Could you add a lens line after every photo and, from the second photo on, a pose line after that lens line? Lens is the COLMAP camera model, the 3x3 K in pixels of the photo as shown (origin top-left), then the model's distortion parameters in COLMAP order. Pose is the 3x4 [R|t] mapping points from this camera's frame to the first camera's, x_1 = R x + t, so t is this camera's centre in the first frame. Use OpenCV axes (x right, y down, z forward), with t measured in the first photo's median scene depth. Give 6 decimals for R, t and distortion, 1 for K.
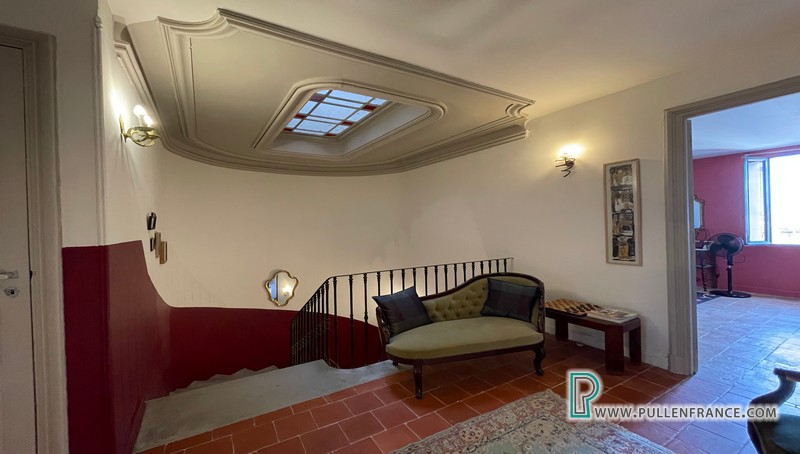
lens RADIAL K [[320.7, 0, 400.8], [0, 320.7, 223.6], [0, 0, 1]] dist [0.001548, -0.000725]
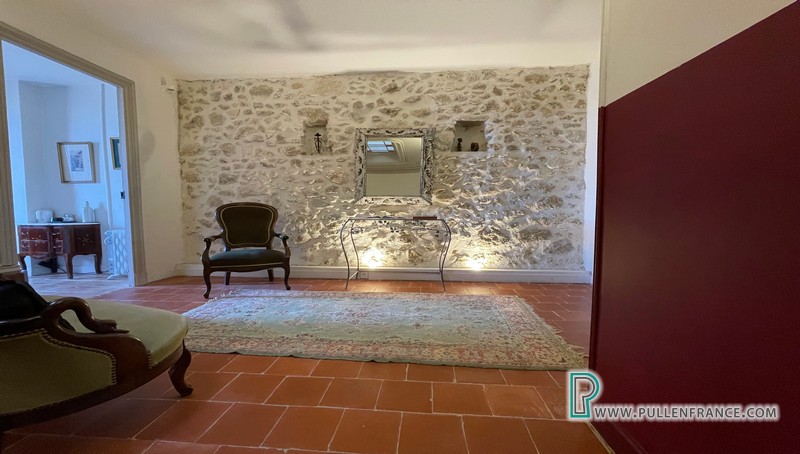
lens RADIAL K [[320.7, 0, 399.9], [0, 320.7, 225.0], [0, 0, 1]] dist [0.001548, -0.000725]
pose [[-0.809453, -0.008464, 0.587124, -0.730993], [0.019437, 0.998962, 0.041198, 0.240692], [-0.586863, 0.044759, -0.808448, 1.451828]]
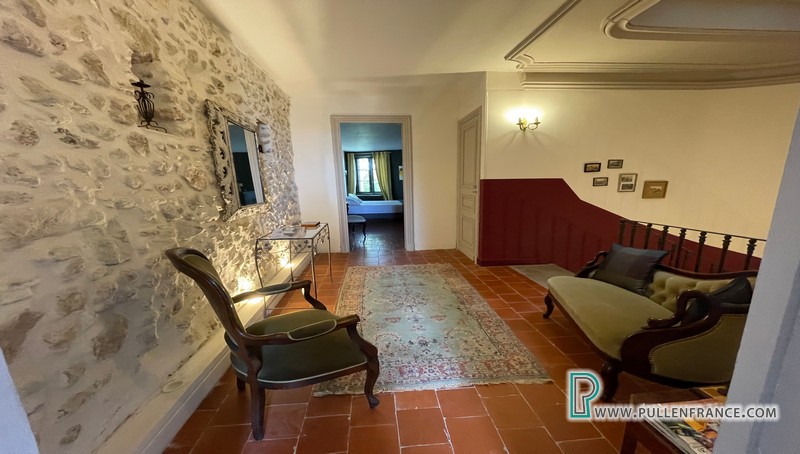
lens RADIAL K [[320.7, 0, 398.5], [0, 320.7, 231.0], [0, 0, 1]] dist [0.001548, -0.000725]
pose [[-0.448008, 0.161047, -0.879405, 1.553881], [0.005859, 0.984149, 0.177244, -0.006133], [0.894010, 0.074254, -0.441850, 1.194295]]
